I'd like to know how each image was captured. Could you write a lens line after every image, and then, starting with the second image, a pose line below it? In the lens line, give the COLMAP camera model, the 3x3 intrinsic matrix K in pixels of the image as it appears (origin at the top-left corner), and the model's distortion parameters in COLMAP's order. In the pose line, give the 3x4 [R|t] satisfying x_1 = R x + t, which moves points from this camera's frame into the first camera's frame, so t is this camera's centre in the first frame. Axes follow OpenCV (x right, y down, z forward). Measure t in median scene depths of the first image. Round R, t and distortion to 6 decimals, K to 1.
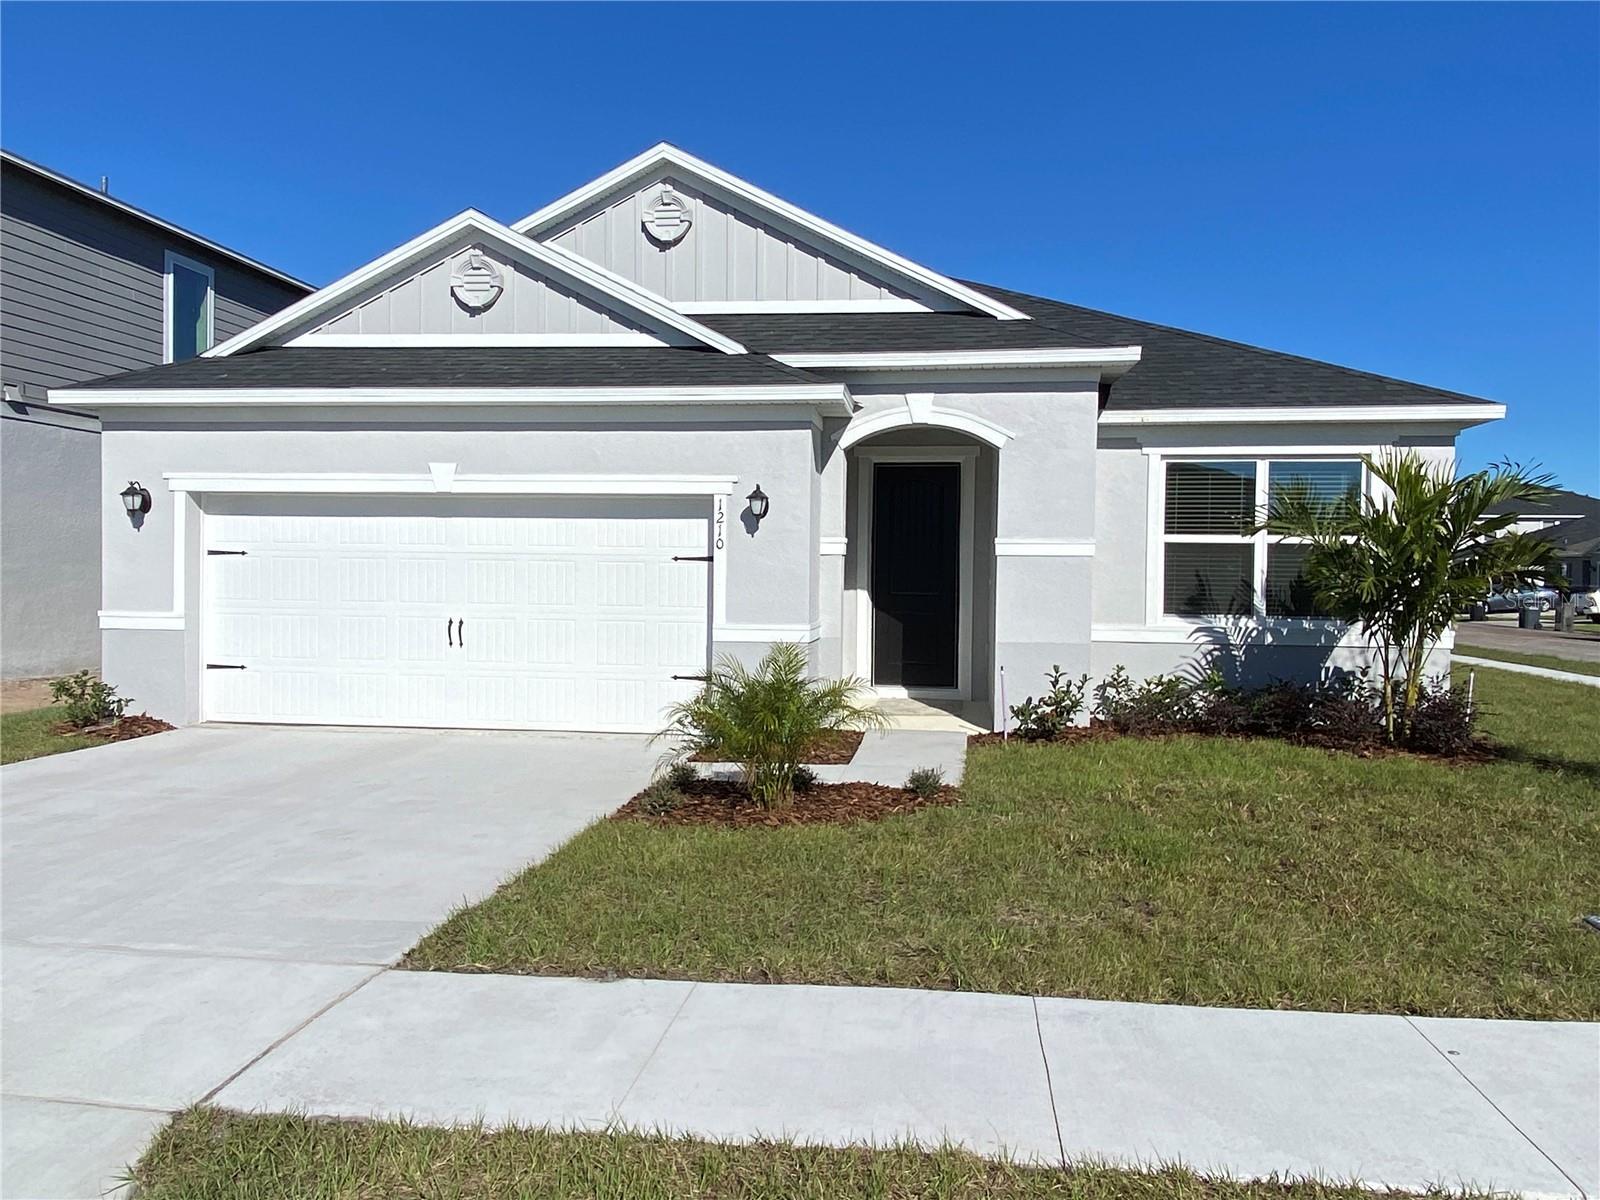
lens RADIAL K [[1202.0, 0, 800.0], [0, 1202.0, 600.0], [0, 0, 1]] dist [0.064347, 0.000167]
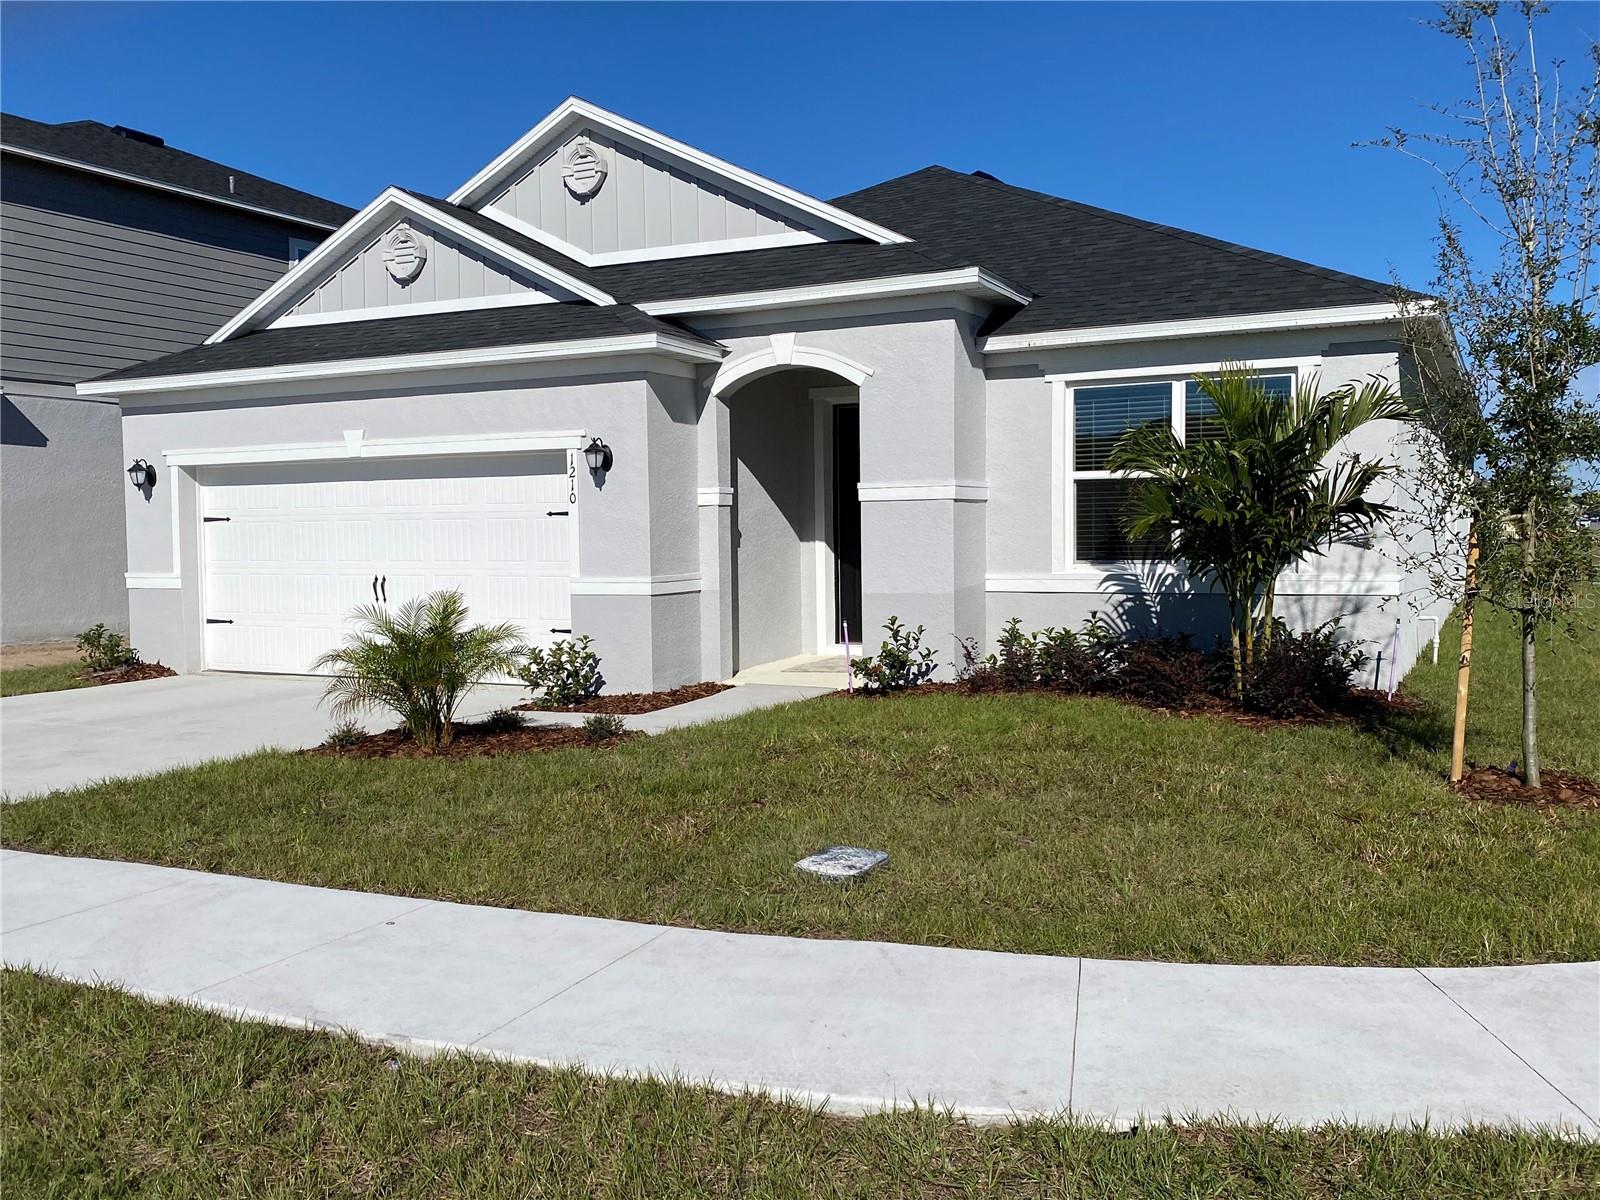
lens RADIAL K [[1406.7, 0, 800.0], [0, 1406.7, 600.0], [0, 0, 1]] dist [0.054715, -0.007344]
pose [[0.942313, -0.007339, -0.334652, 0.467721], [0.016527, 0.999560, 0.024615, 0.011877], [0.334324, -0.028726, 0.942020, -0.048771]]
